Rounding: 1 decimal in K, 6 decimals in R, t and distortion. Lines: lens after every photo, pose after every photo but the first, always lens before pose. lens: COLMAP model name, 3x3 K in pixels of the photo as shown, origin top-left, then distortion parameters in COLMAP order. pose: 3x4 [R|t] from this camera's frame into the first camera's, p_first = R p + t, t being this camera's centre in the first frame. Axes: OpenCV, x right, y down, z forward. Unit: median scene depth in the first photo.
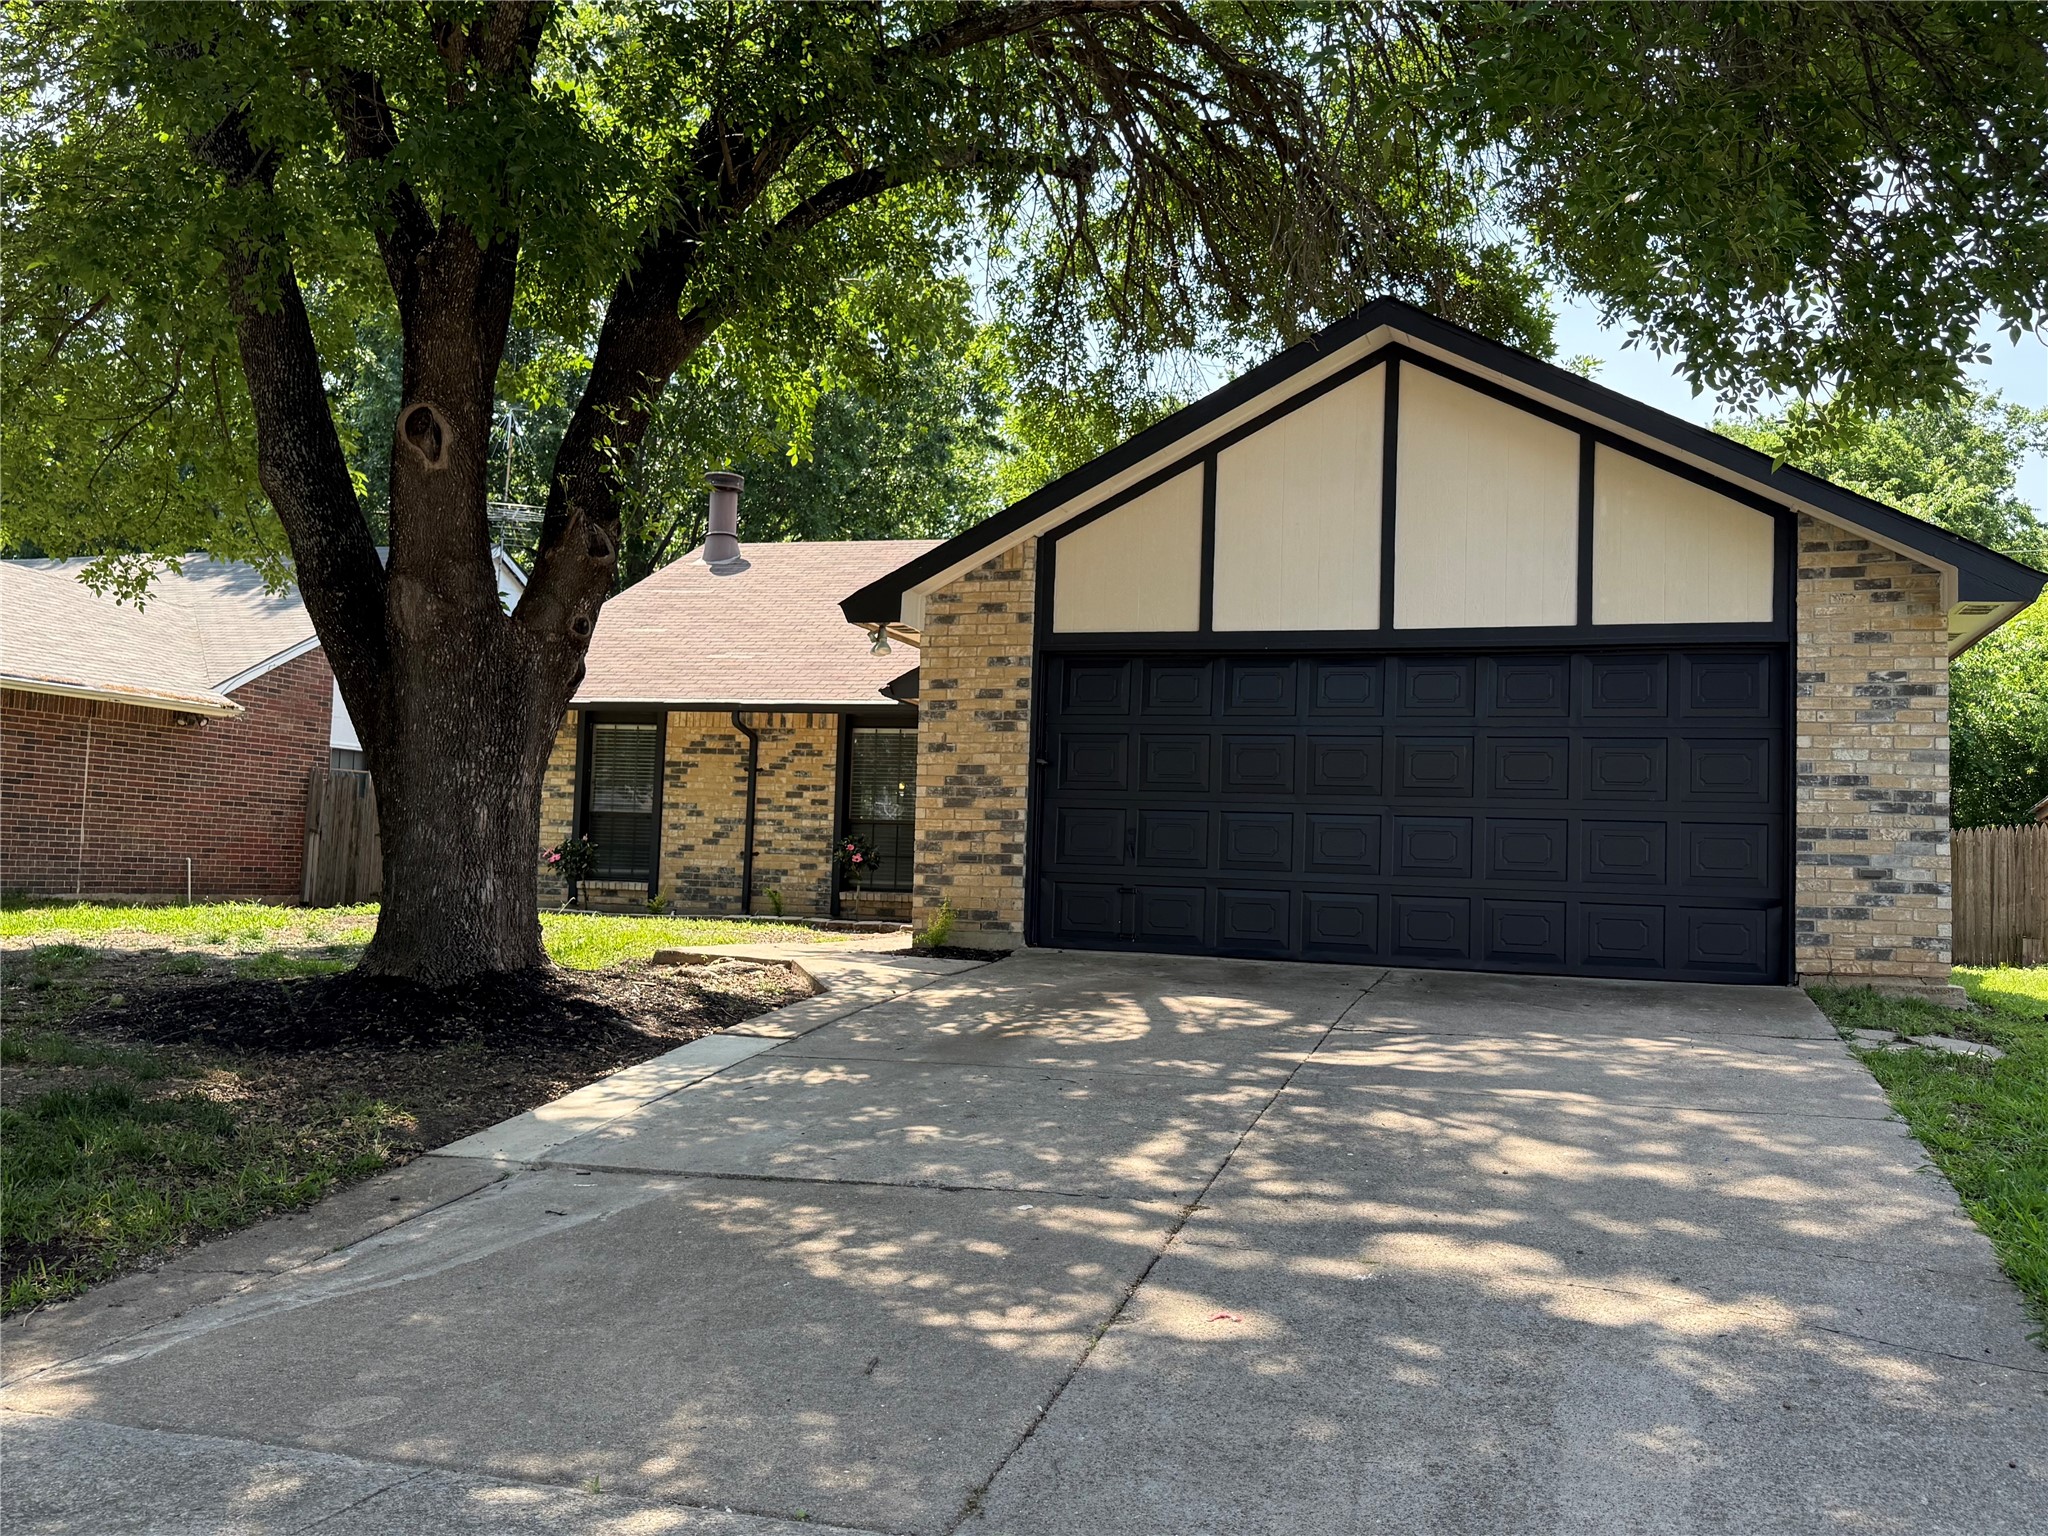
lens RADIAL K [[1858.7, 0, 1031.8], [0, 1858.7, 765.3], [0, 0, 1]] dist [0.096210, -0.018934]
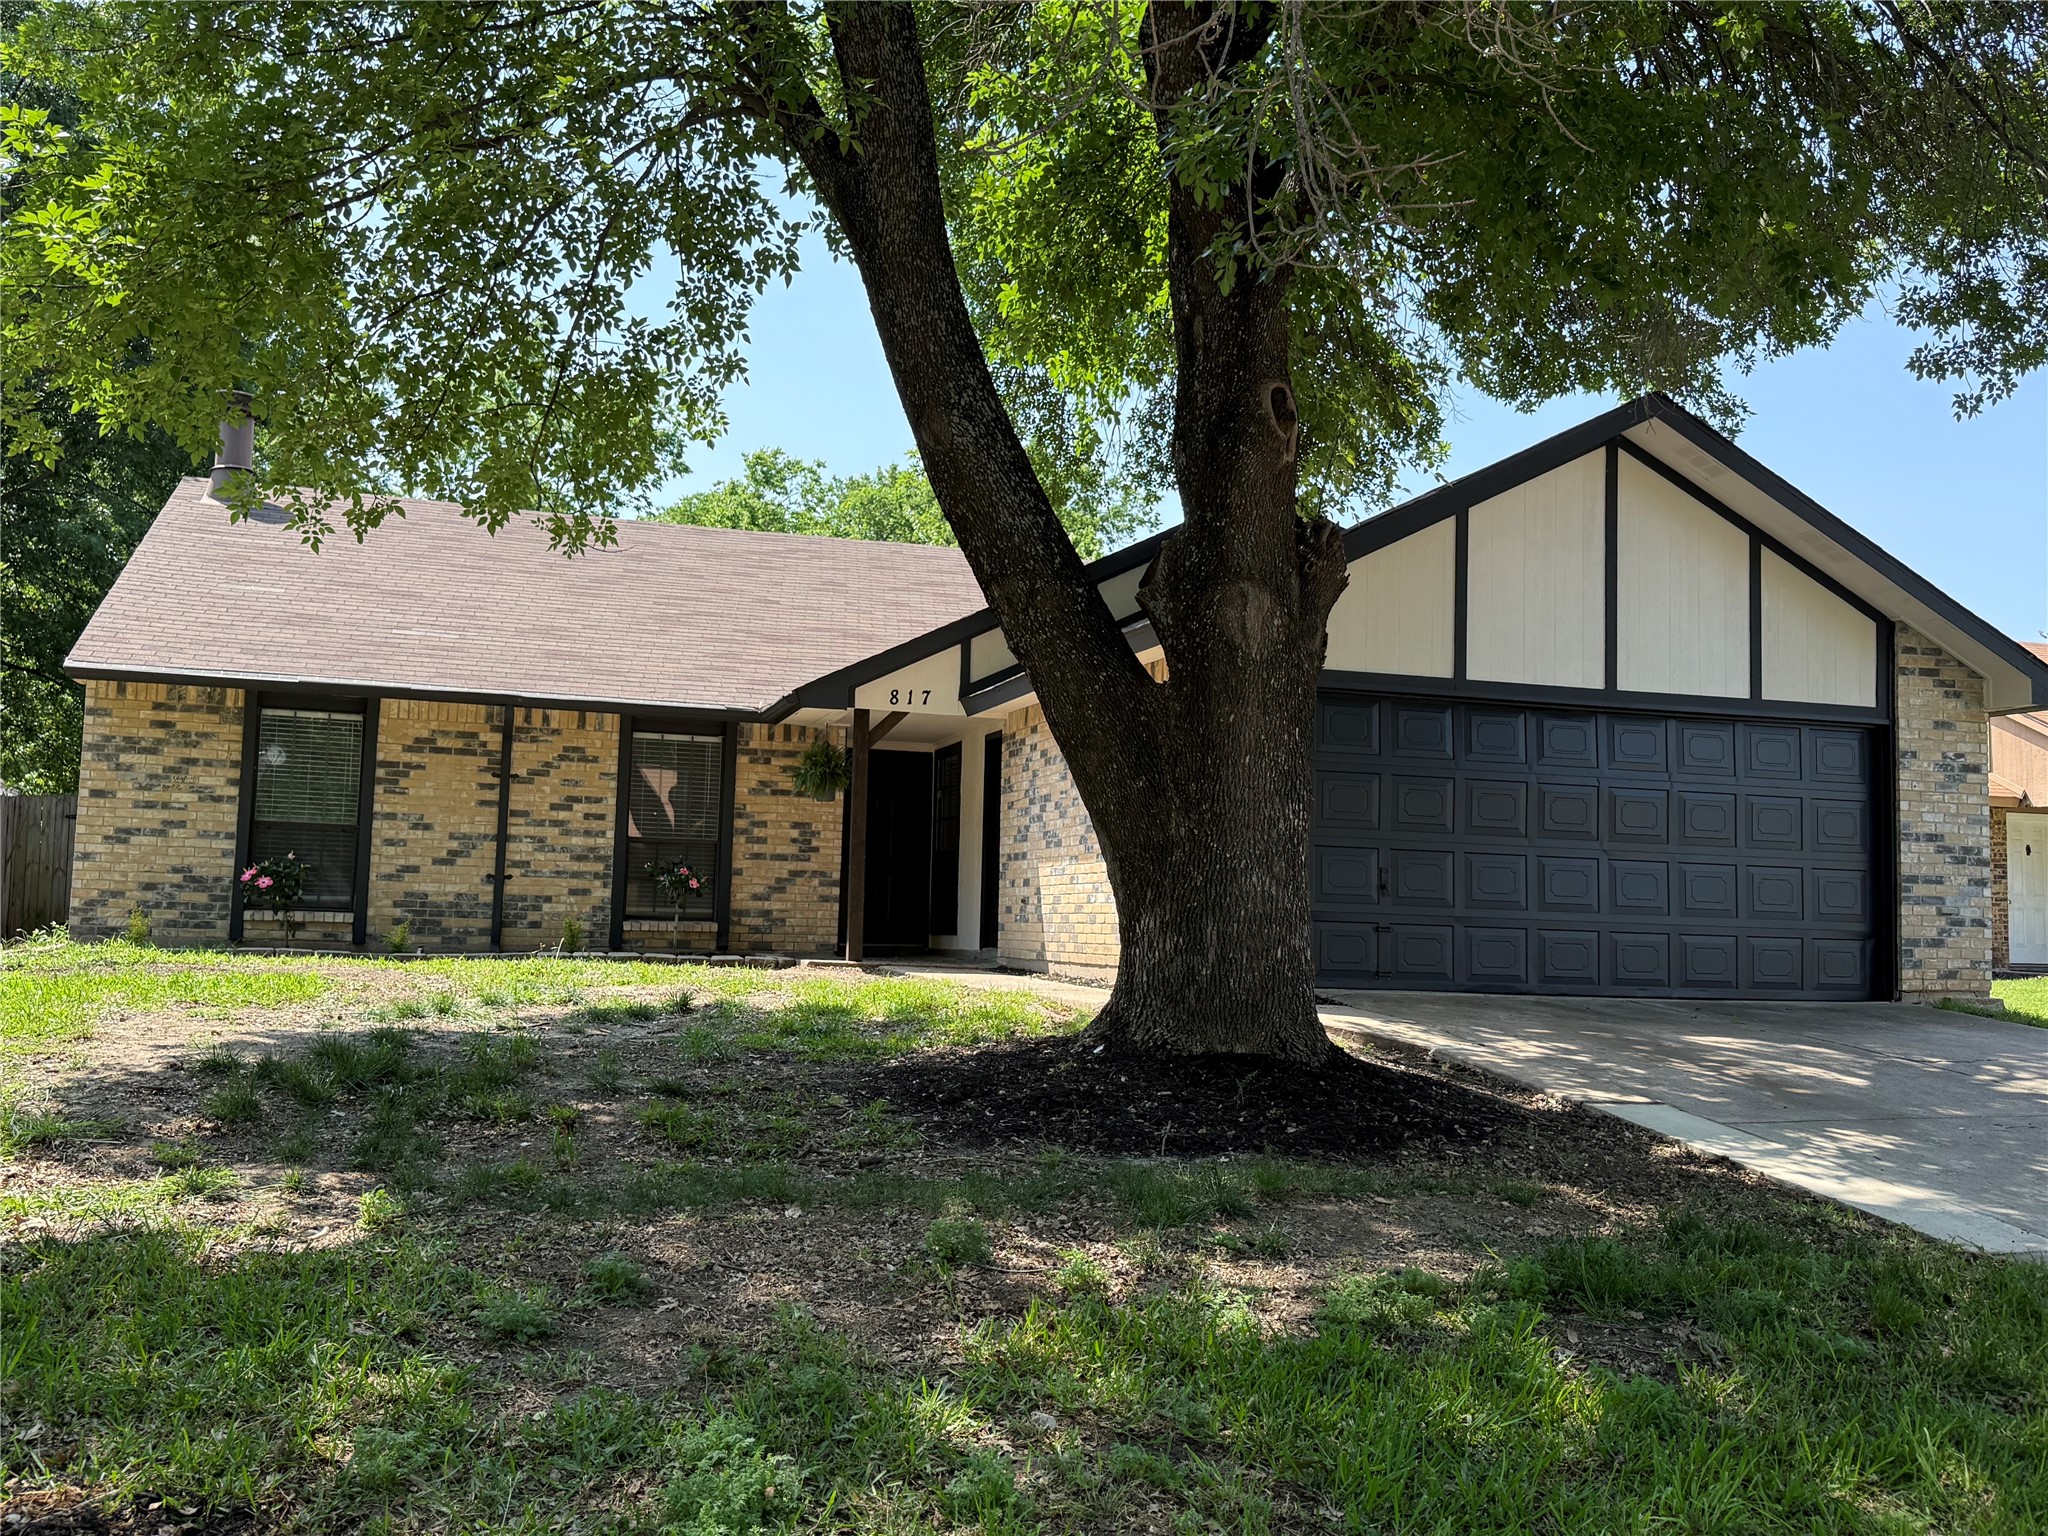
lens RADIAL K [[1858.7, 0, 1028.6], [0, 1858.7, 769.1], [0, 0, 1]] dist [0.096210, -0.018934]
pose [[0.807429, 0.035077, 0.588921, -0.459208], [-0.037685, 0.999259, -0.007850, -0.002841], [-0.588760, -0.015856, 0.808152, 0.189053]]
